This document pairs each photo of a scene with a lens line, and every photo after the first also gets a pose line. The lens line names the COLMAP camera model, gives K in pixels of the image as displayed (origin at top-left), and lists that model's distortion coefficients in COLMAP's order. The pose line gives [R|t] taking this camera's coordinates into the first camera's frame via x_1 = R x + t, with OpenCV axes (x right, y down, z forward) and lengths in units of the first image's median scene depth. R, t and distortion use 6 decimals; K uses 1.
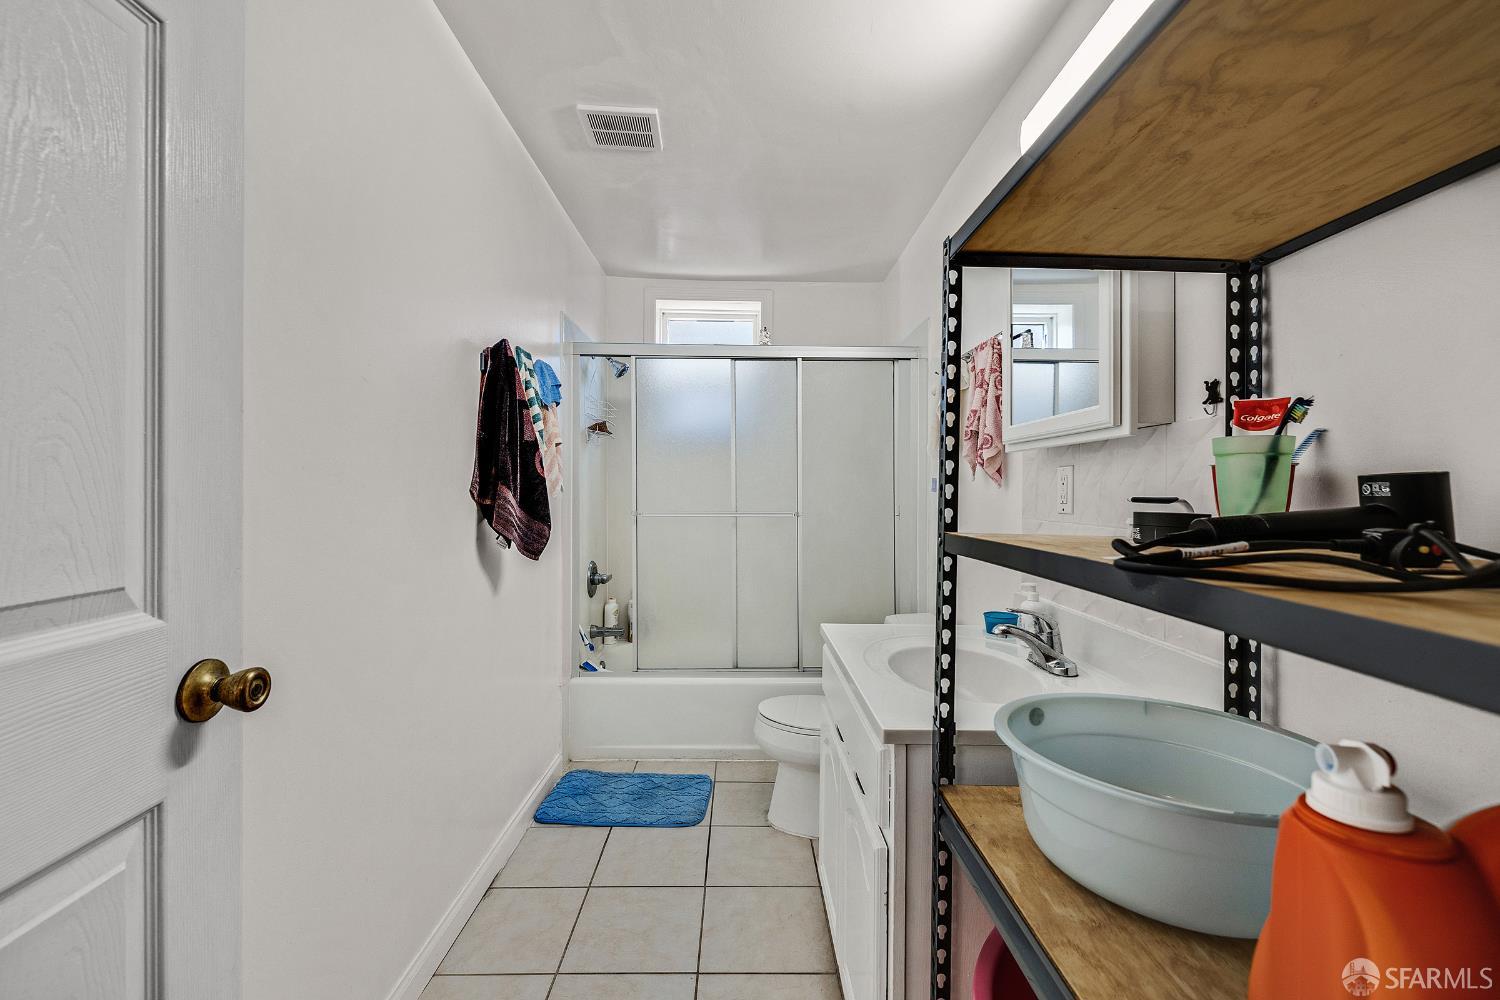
lens RADIAL K [[654.4, 0, 751.9], [0, 654.4, 492.6], [0, 0, 1]] dist [0.001186, -0.000029]
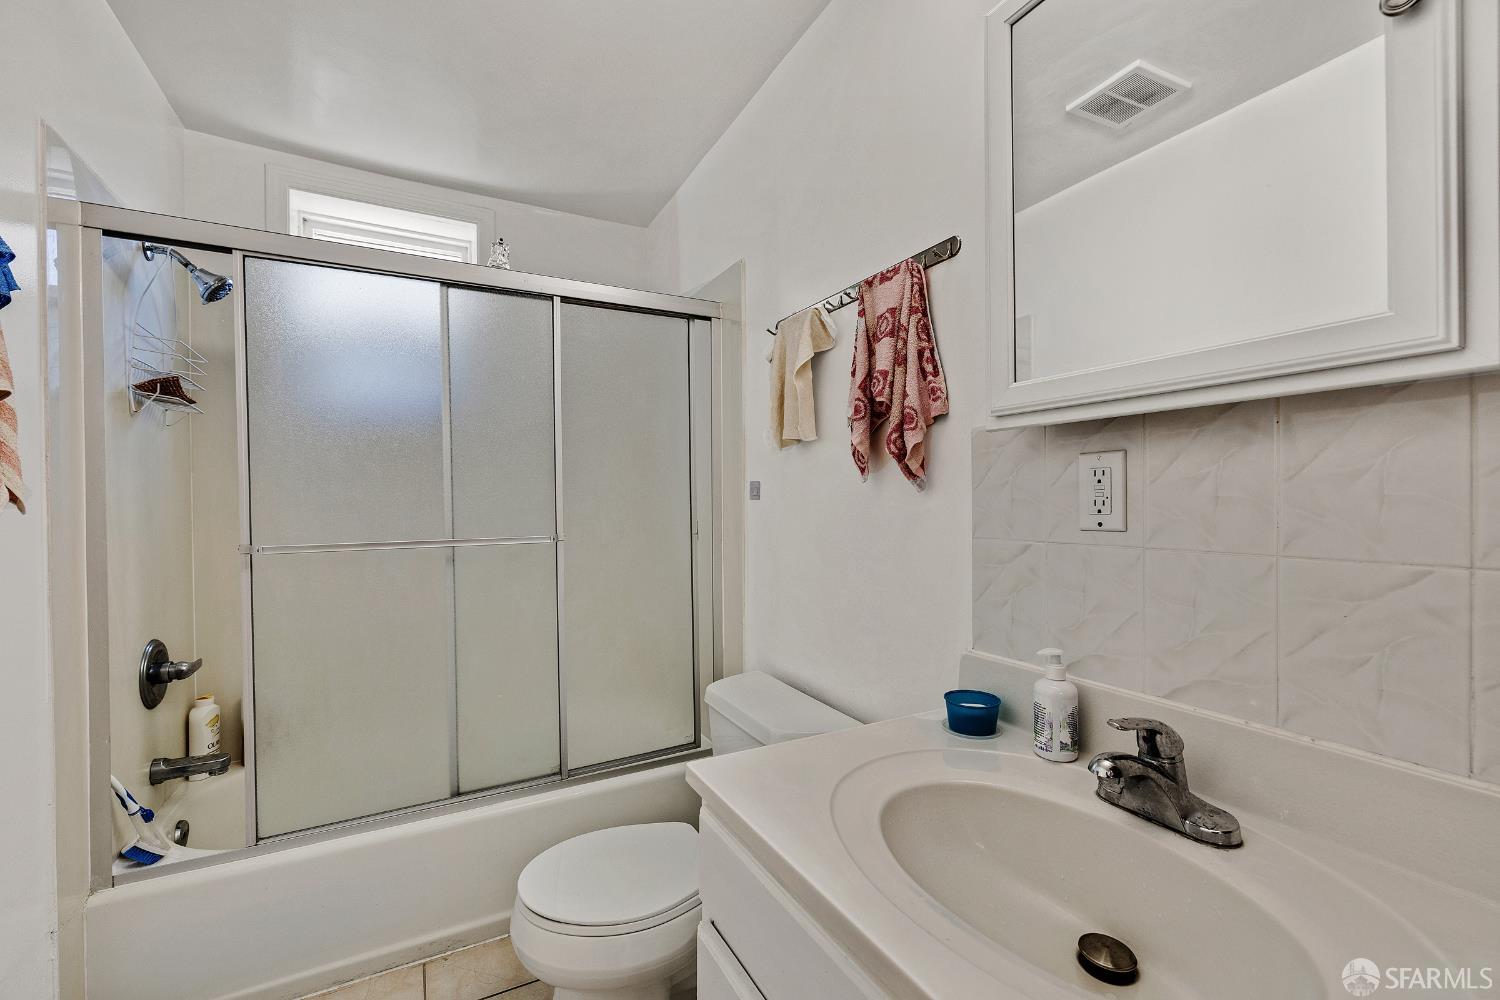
lens RADIAL K [[654.4, 0, 743.7], [0, 654.4, 503.6], [0, 0, 1]] dist [0.001186, -0.000029]
pose [[0.899469, -0.015779, 0.436700, -0.045442], [0.016299, 0.999864, 0.002557, -0.000005], [-0.436681, 0.004818, 0.899604, 0.330010]]
